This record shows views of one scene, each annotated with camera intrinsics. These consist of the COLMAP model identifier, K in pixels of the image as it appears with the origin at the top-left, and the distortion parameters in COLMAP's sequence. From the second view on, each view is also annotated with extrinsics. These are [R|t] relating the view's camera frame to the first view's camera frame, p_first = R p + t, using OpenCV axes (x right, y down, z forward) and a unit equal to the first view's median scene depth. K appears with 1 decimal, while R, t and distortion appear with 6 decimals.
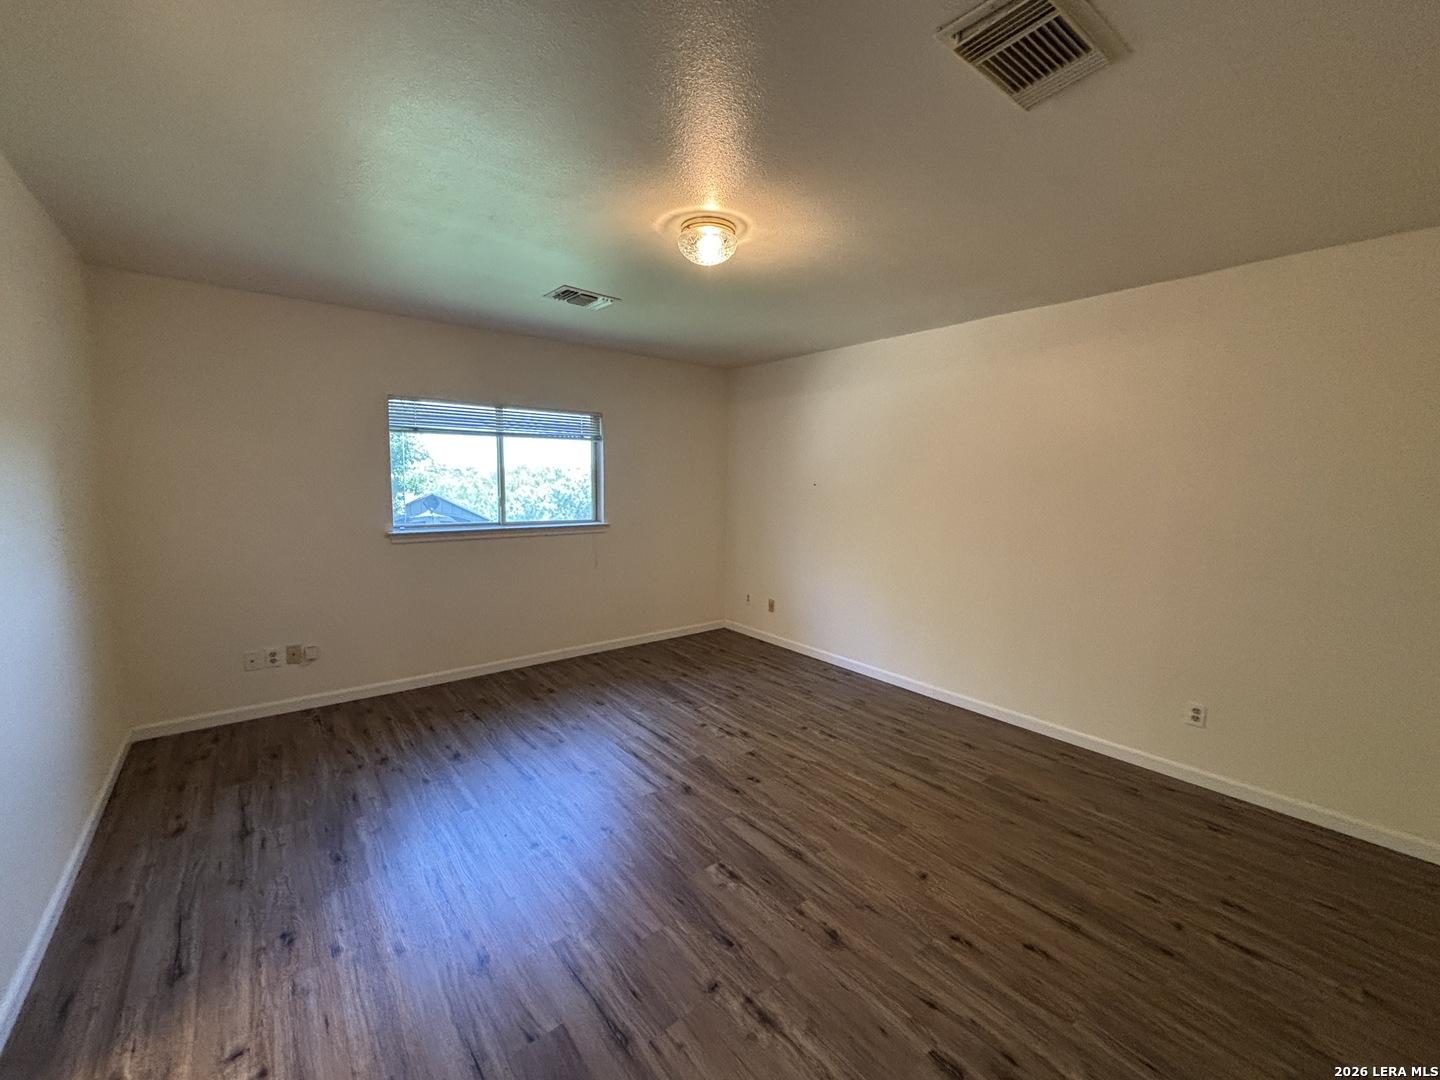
lens RADIAL K [[587.1, 0, 720.5], [0, 587.1, 540.4], [0, 0, 1]] dist [0.002914, 0.000941]
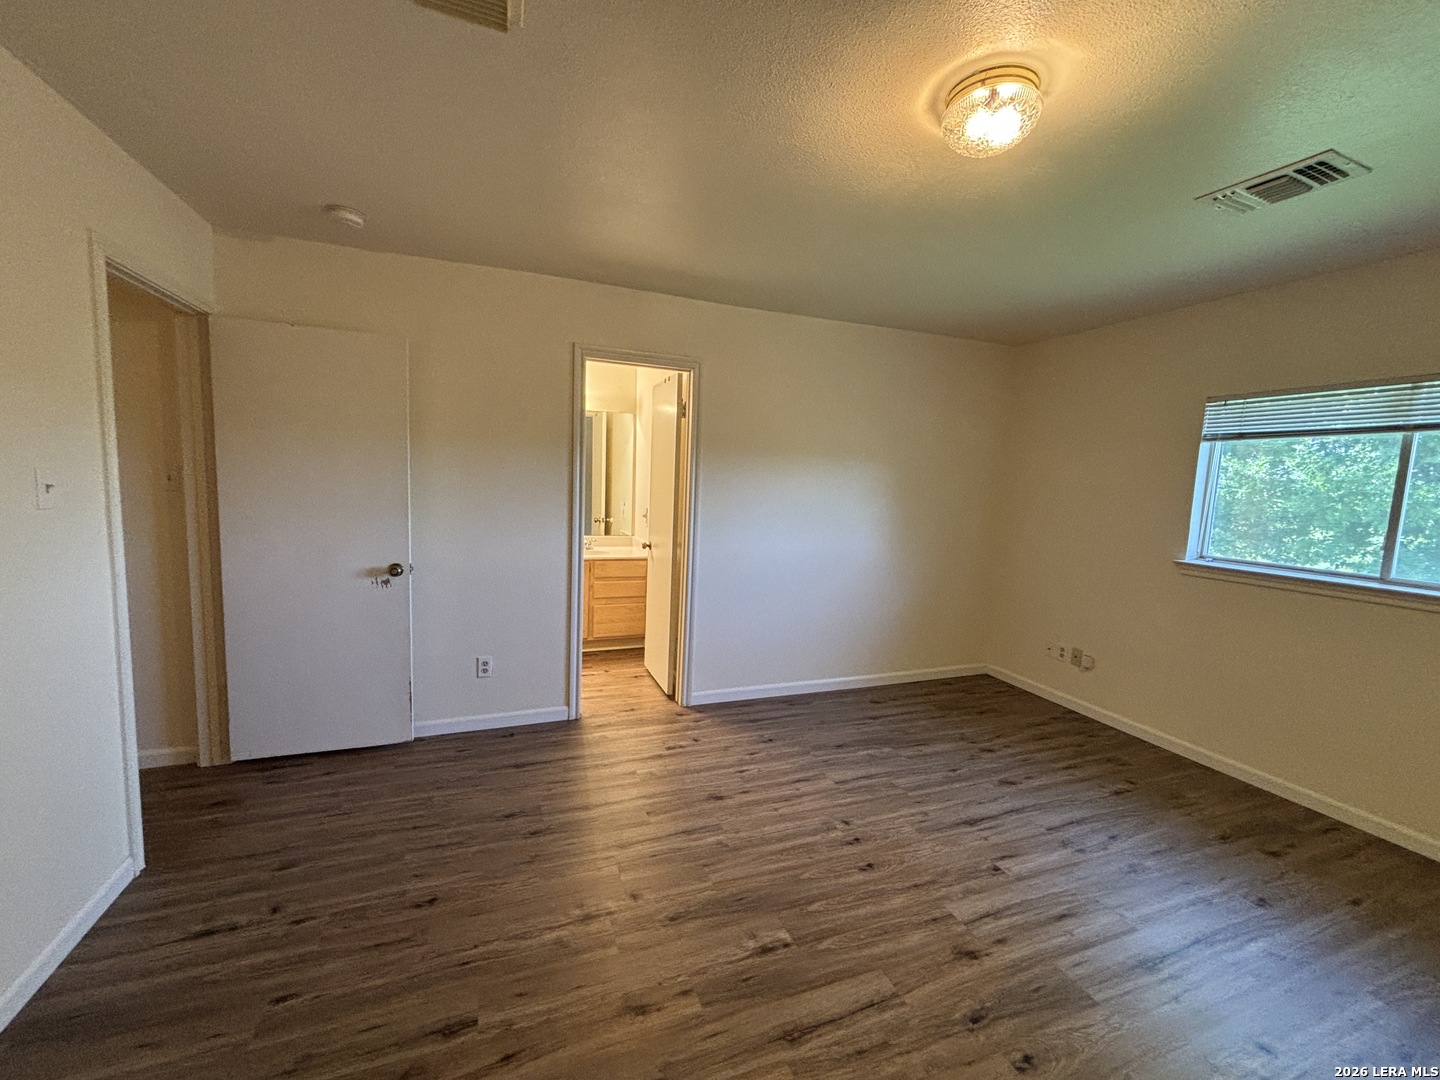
lens RADIAL K [[587.1, 0, 720.5], [0, 587.1, 540.4], [0, 0, 1]] dist [0.002914, 0.000941]
pose [[-0.305184, 0.078189, -0.949078, 0.617414], [-0.141515, 0.981834, 0.126393, -0.076705], [0.941720, 0.172882, -0.288575, 0.845035]]
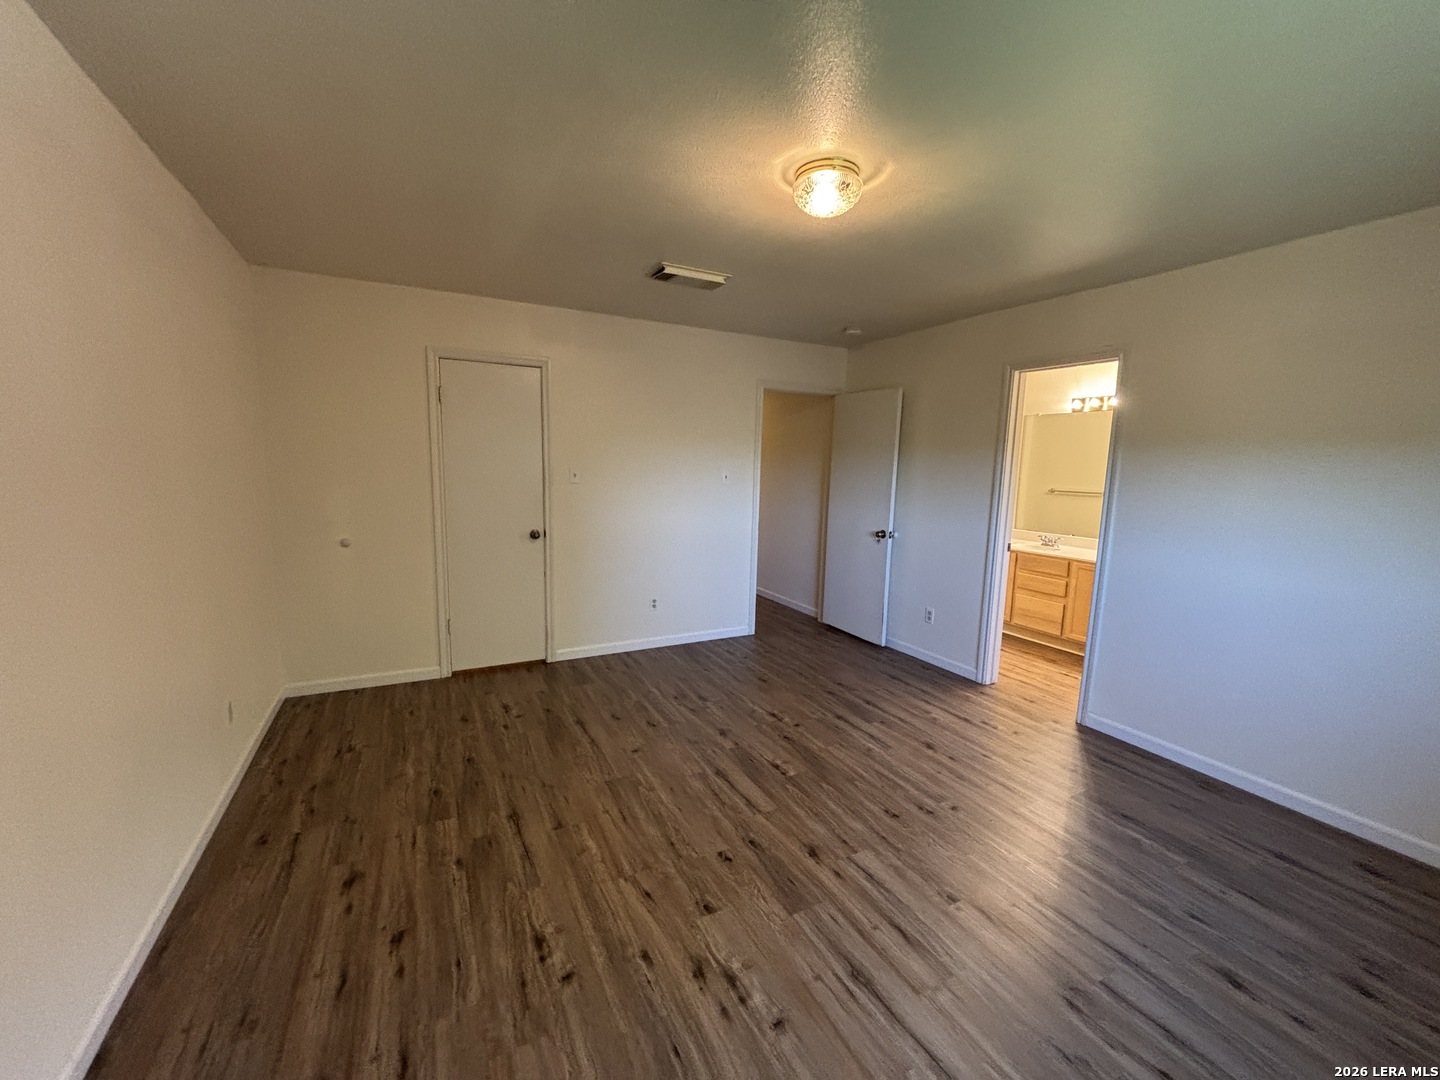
lens RADIAL K [[587.1, 0, 720.5], [0, 587.1, 540.4], [0, 0, 1]] dist [0.002914, 0.000941]
pose [[-0.979484, -0.066652, 0.190181, -0.056875], [-0.020708, 0.972015, 0.234005, -0.173883], [-0.200455, 0.225266, -0.953453, 1.688555]]
